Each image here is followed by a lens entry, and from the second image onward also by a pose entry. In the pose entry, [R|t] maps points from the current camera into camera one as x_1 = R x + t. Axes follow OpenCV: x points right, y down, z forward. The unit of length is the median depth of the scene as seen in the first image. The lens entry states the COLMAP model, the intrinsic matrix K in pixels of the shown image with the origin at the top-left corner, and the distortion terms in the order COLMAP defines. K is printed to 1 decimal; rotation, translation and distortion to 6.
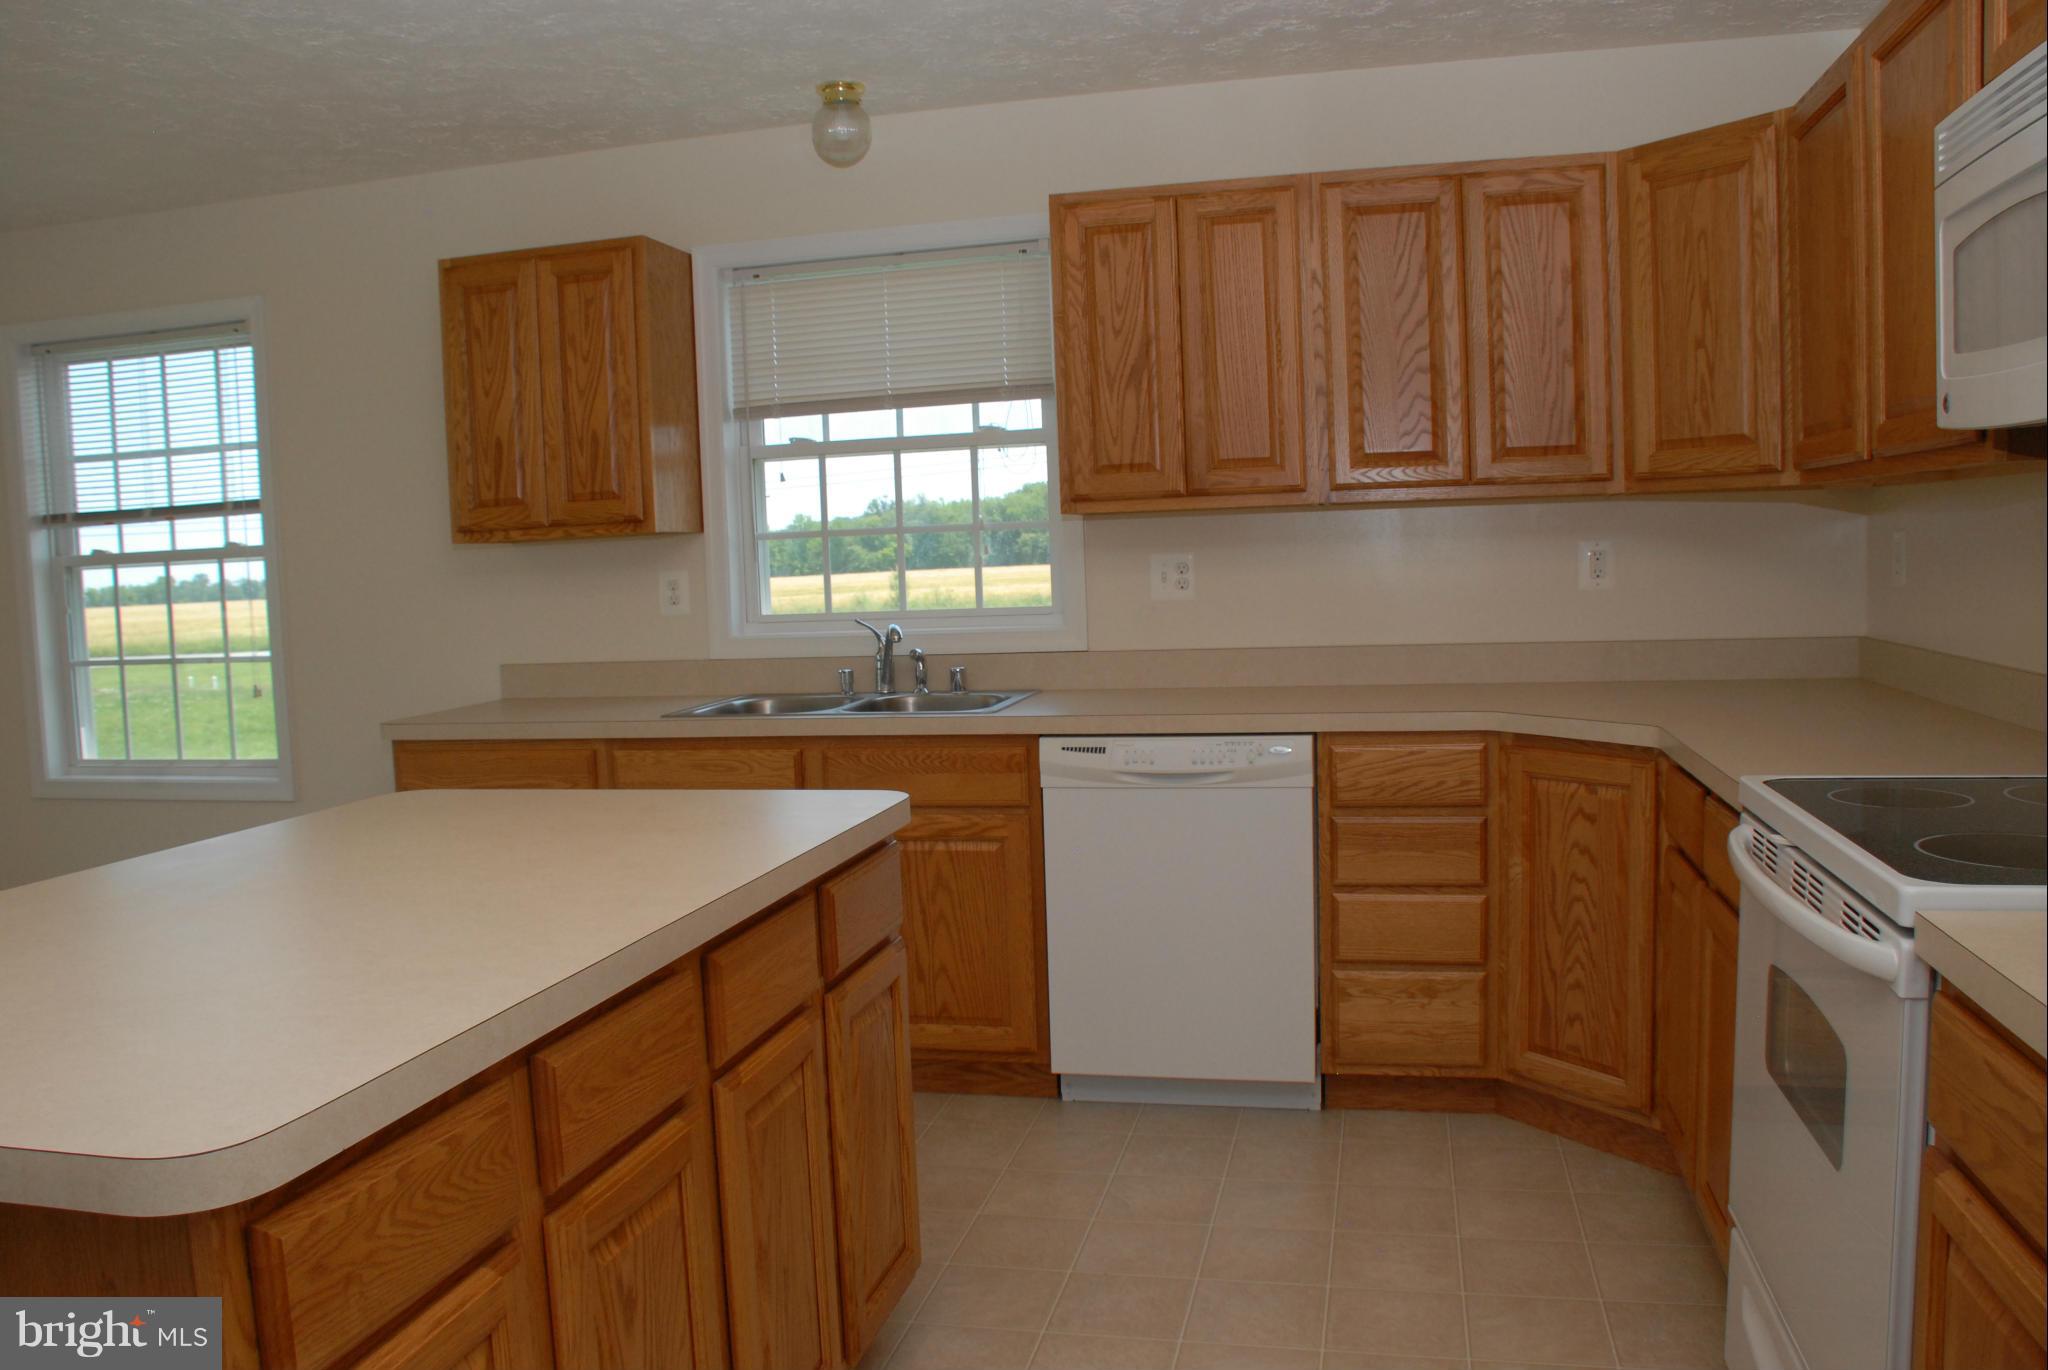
lens RADIAL K [[1604.9, 0, 997.1], [0, 1604.9, 687.2], [0, 0, 1]] dist [-0.164105, 0.109010]
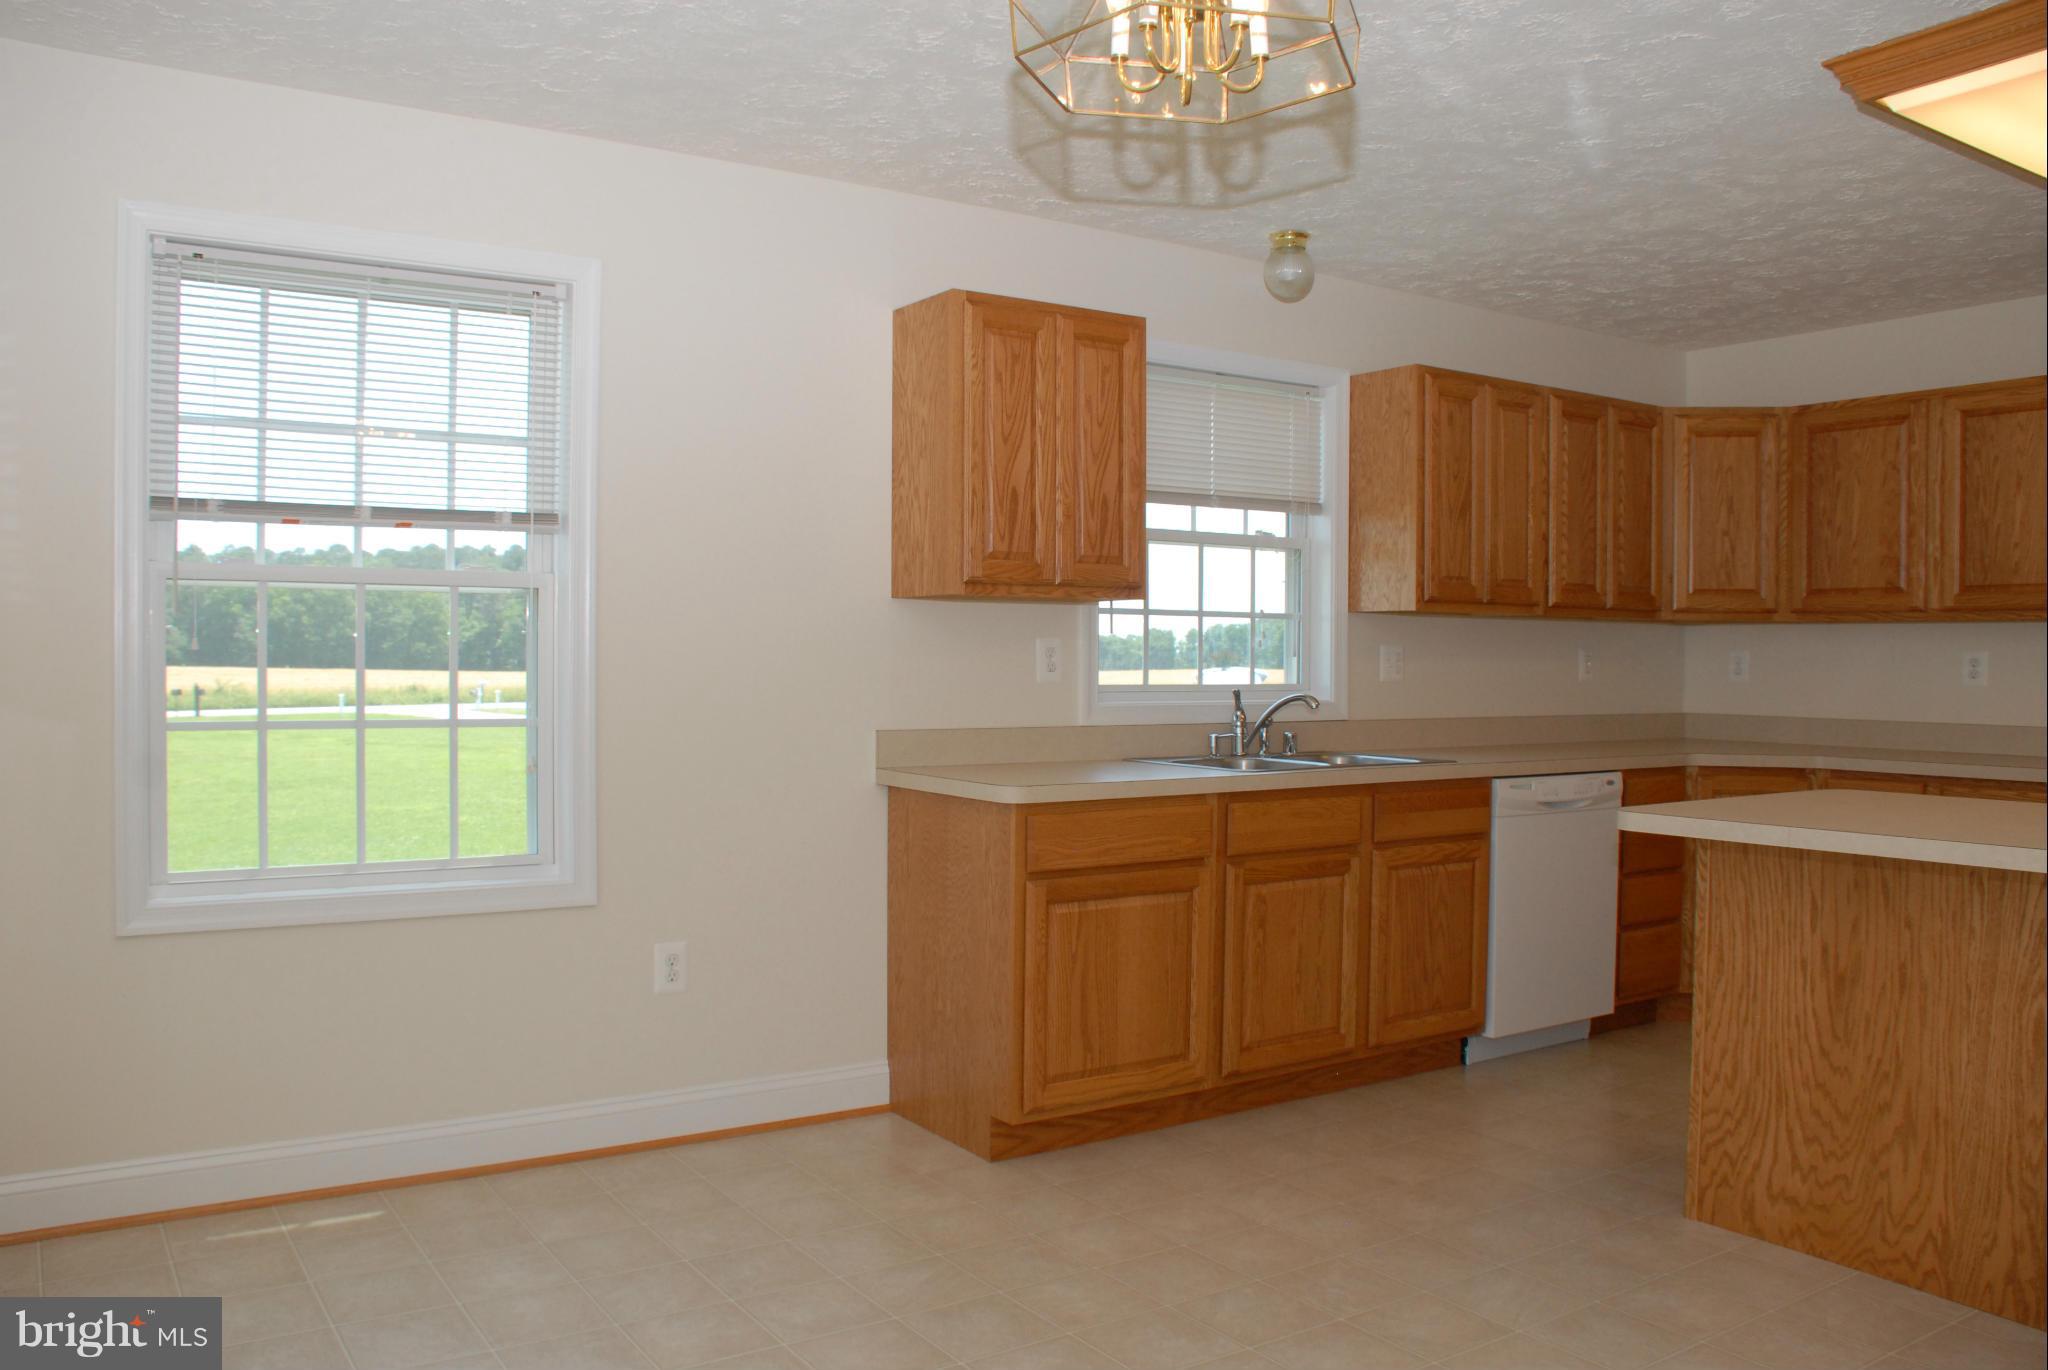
lens RADIAL K [[1604.9, 0, 999.9], [0, 1604.9, 689.8], [0, 0, 1]] dist [-0.164105, 0.109010]
pose [[0.675806, 0.028133, 0.736542, -1.164192], [0.028224, 0.997551, -0.064000, 0.028726], [-0.736539, 0.064040, 0.673357, 0.407060]]
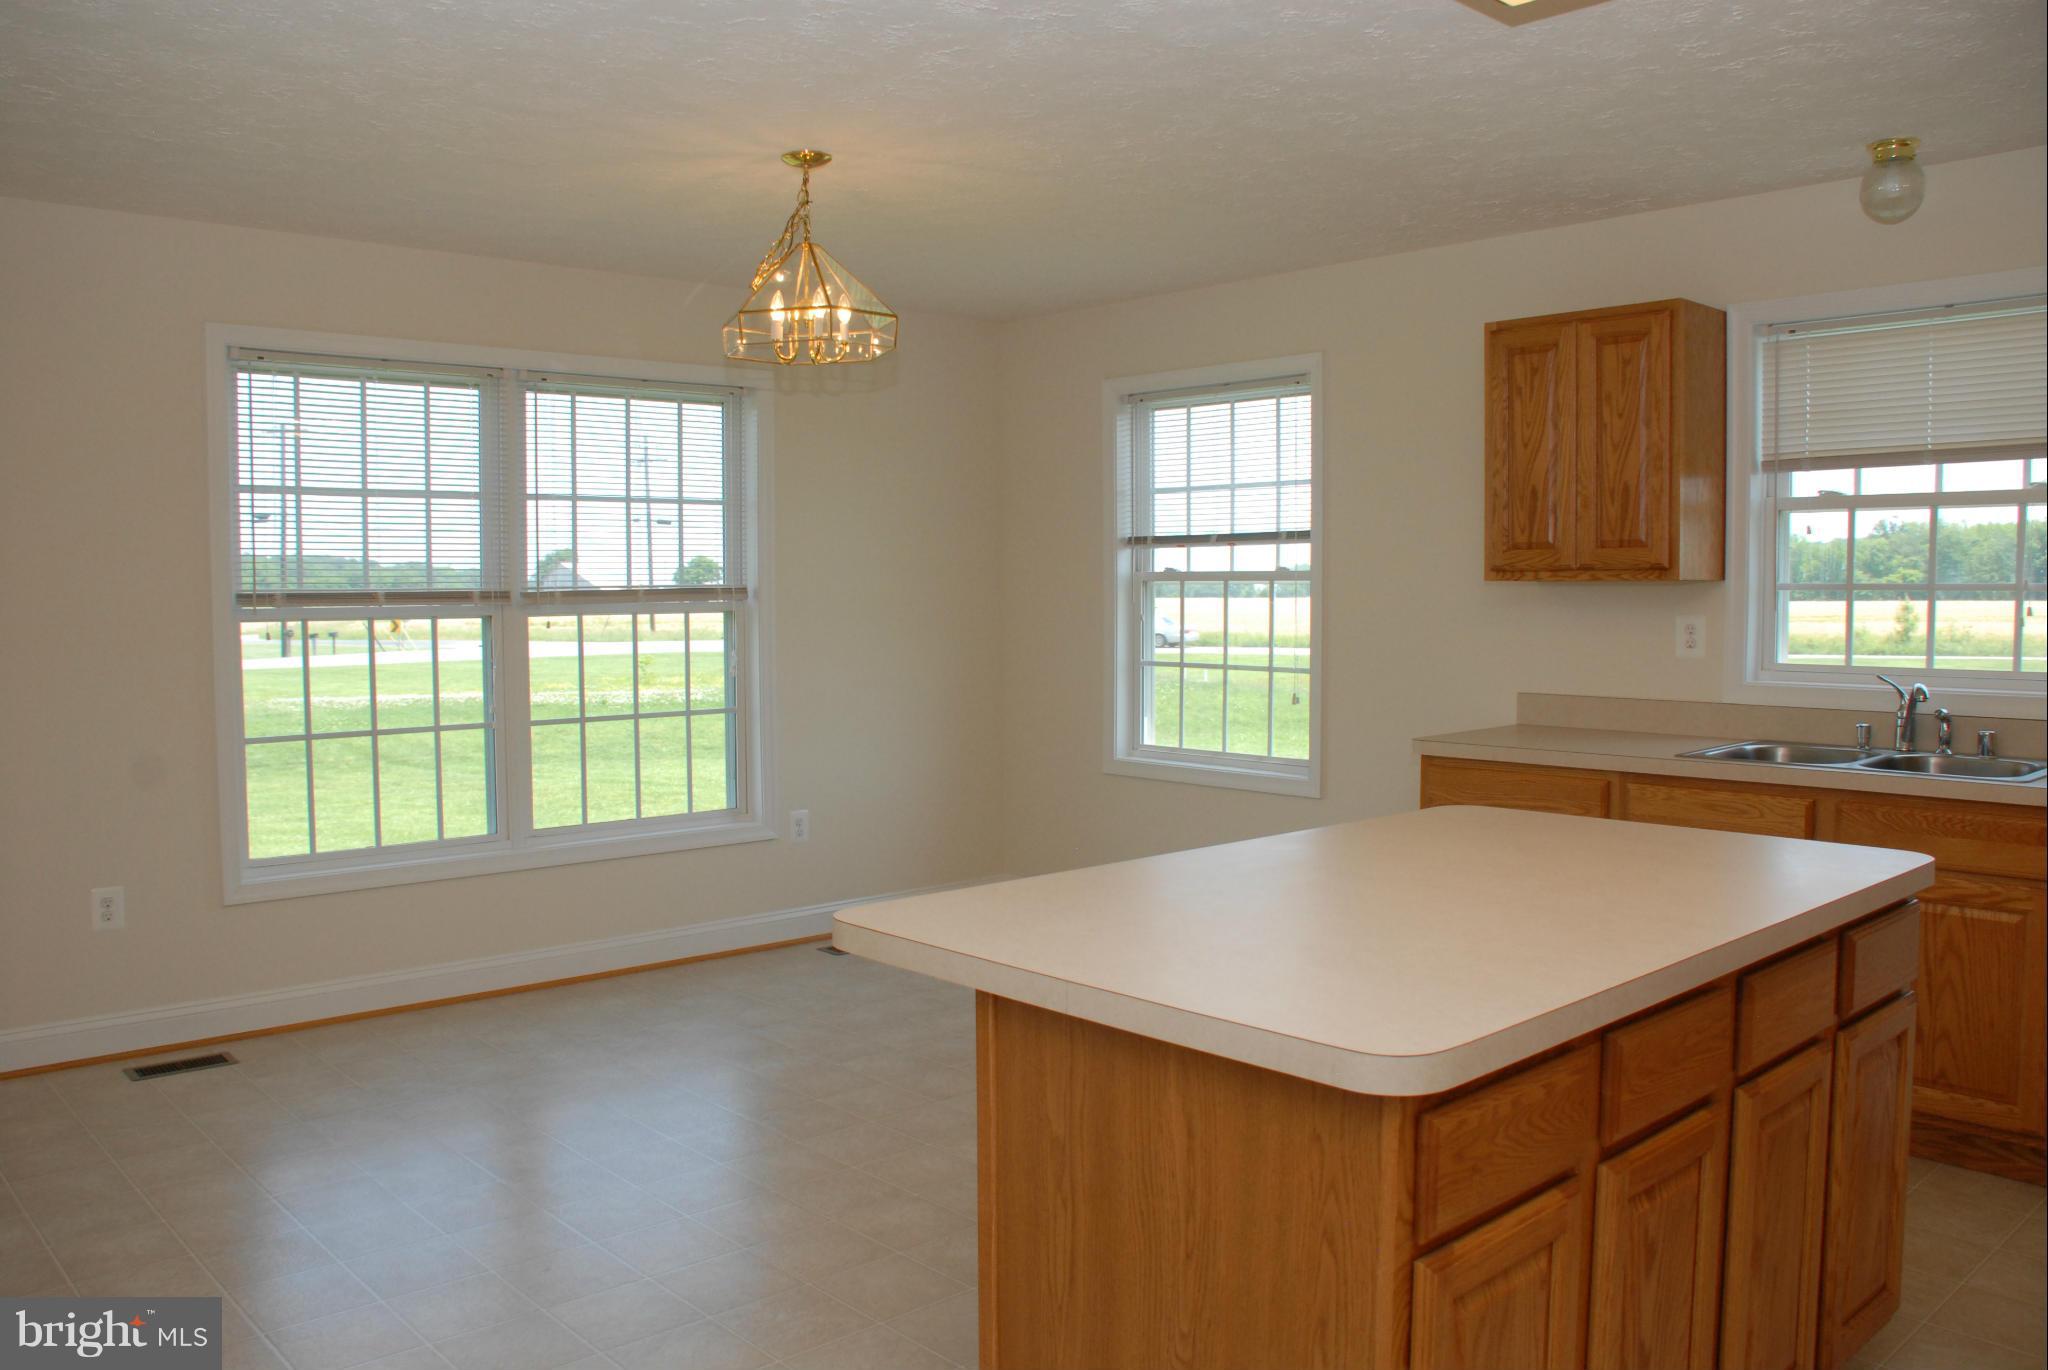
lens RADIAL K [[1604.9, 0, 998.9], [0, 1604.9, 693.0], [0, 0, 1]] dist [-0.164105, 0.109010]
pose [[0.827437, 0.070729, -0.557086, -0.007769], [-0.072876, 0.997172, 0.018361, -0.009823], [0.556809, 0.025406, 0.830252, -0.118967]]
